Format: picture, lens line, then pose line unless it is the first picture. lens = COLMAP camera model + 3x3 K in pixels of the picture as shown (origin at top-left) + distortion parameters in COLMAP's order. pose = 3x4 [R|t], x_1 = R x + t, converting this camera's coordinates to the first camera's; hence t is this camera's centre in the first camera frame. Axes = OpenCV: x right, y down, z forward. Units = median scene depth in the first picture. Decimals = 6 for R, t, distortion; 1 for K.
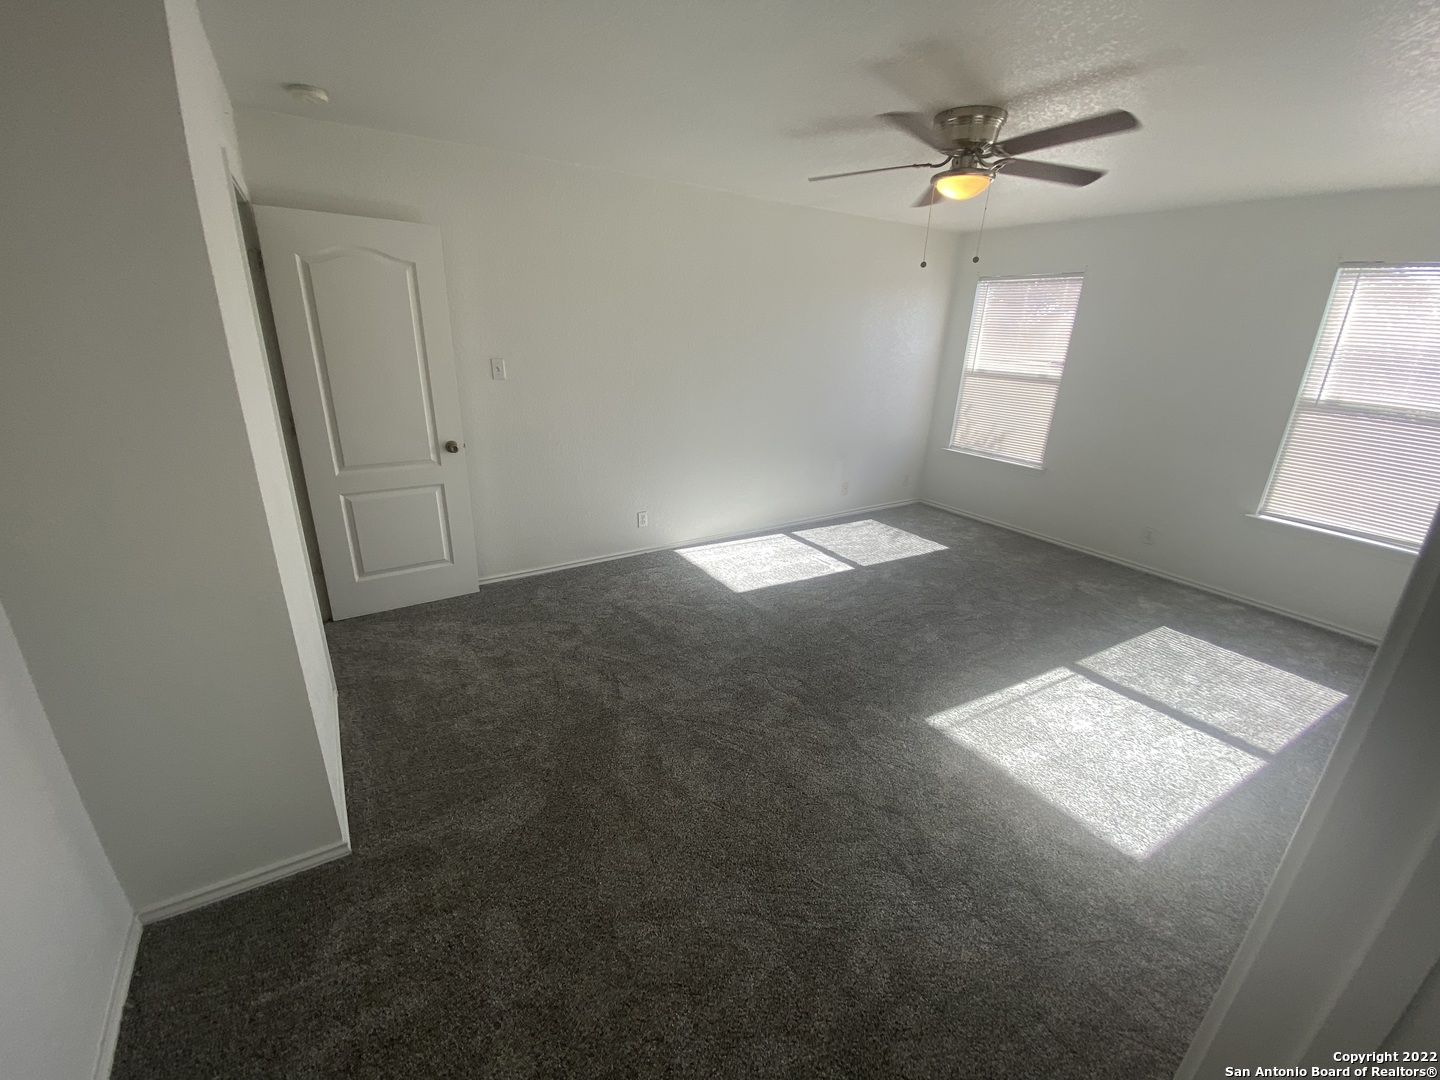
lens RADIAL K [[586.3, 0, 720.2], [0, 586.3, 534.5], [0, 0, 1]] dist [0.035209, -0.028692]
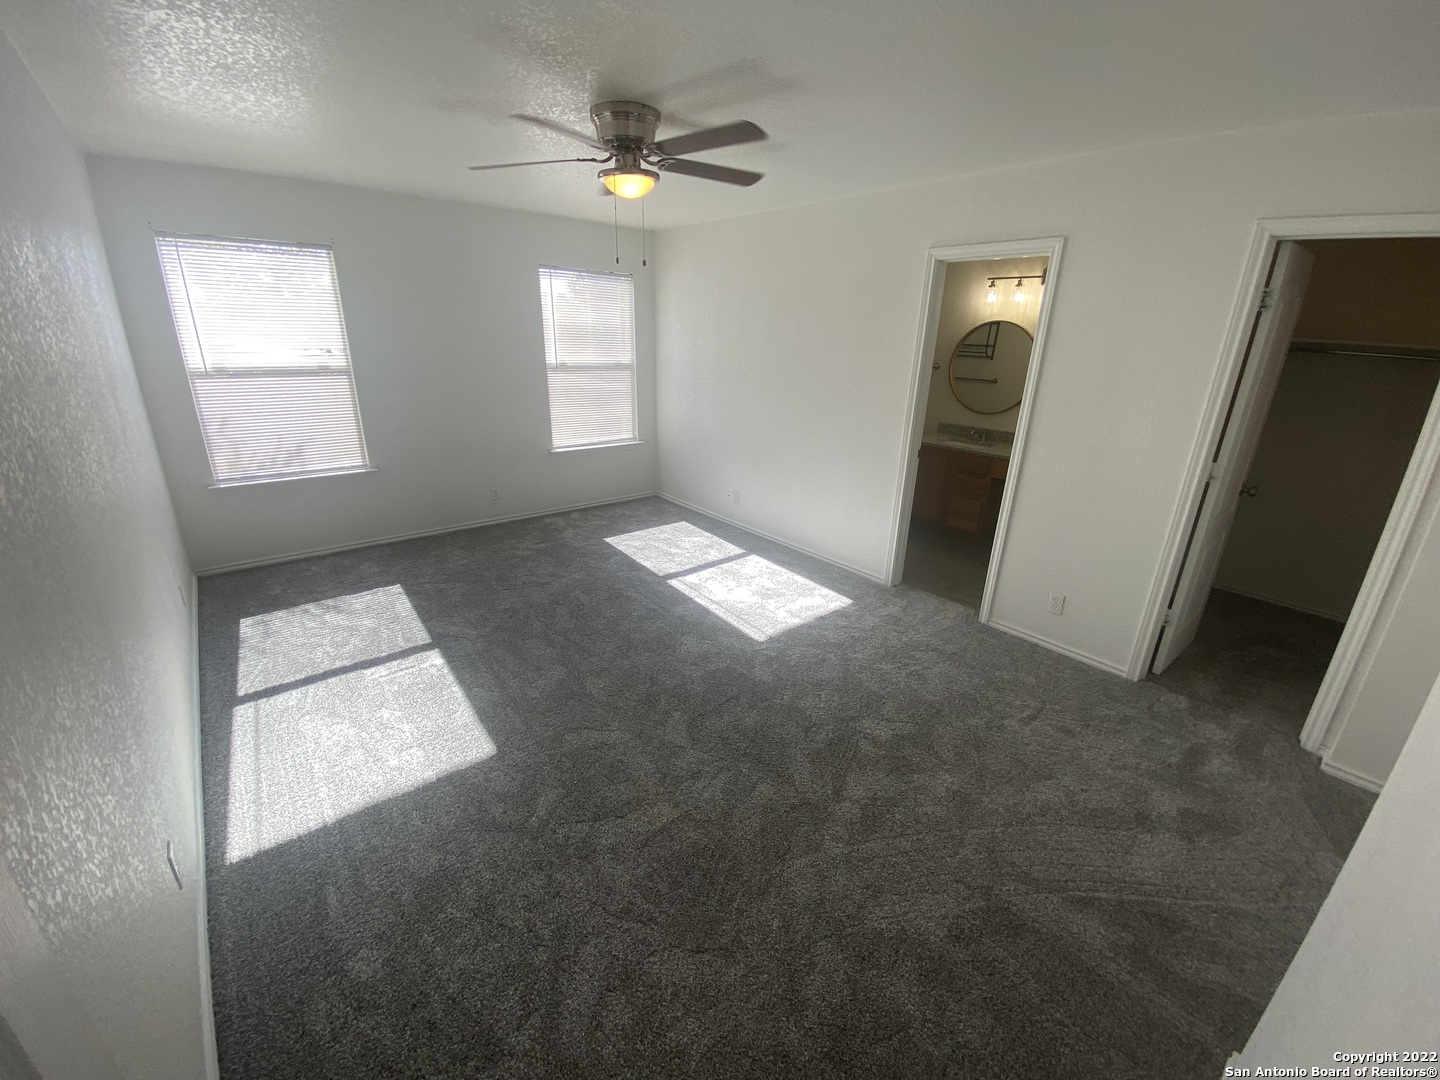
lens RADIAL K [[586.3, 0, 720.2], [0, 586.3, 534.5], [0, 0, 1]] dist [0.035209, -0.028692]
pose [[-0.107848, -0.363860, 0.925189, -0.423568], [0.306671, 0.873059, 0.379106, -0.229147], [-0.945686, 0.324615, 0.017428, 0.585546]]
